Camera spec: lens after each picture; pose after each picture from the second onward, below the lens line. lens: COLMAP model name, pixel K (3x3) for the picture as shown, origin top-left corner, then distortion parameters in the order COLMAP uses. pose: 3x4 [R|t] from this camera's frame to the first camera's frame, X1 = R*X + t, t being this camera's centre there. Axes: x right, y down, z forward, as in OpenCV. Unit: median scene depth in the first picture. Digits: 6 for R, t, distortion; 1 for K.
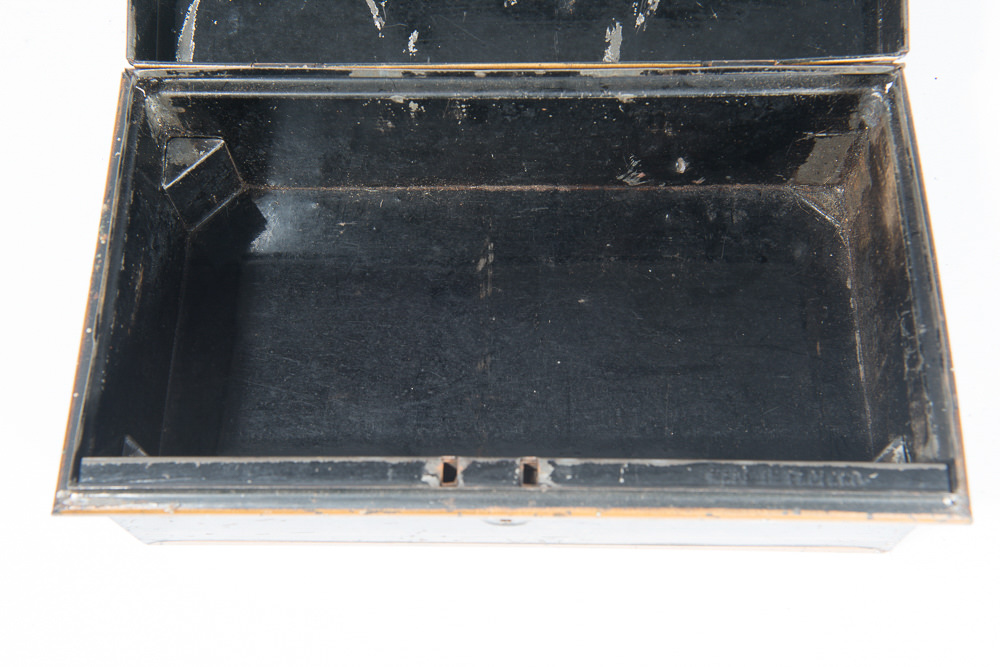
lens RADIAL K [[1196.9, 0, 497.9], [0, 1196.9, 349.1], [0, 0, 1]] dist [0.088975, -0.038826]
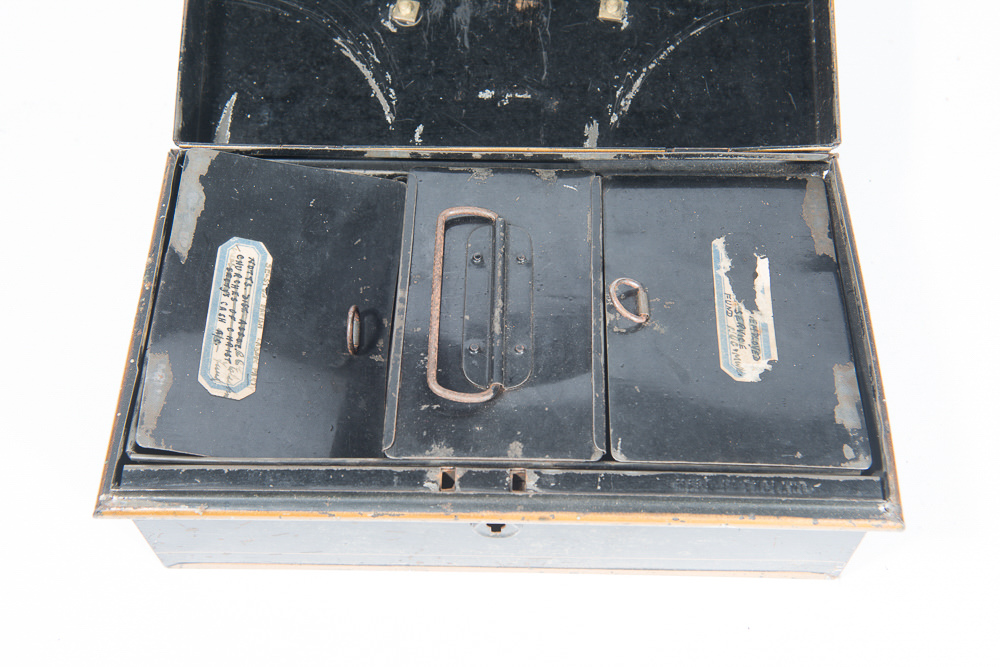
lens RADIAL K [[1196.9, 0, 497.9], [0, 1196.9, 349.1], [0, 0, 1]] dist [0.088975, -0.038826]
pose [[0.999759, 0.013680, 0.017147, -0.012749], [-0.011078, 0.989576, -0.143588, 0.130224], [-0.018932, 0.143363, 0.989489, -0.132122]]
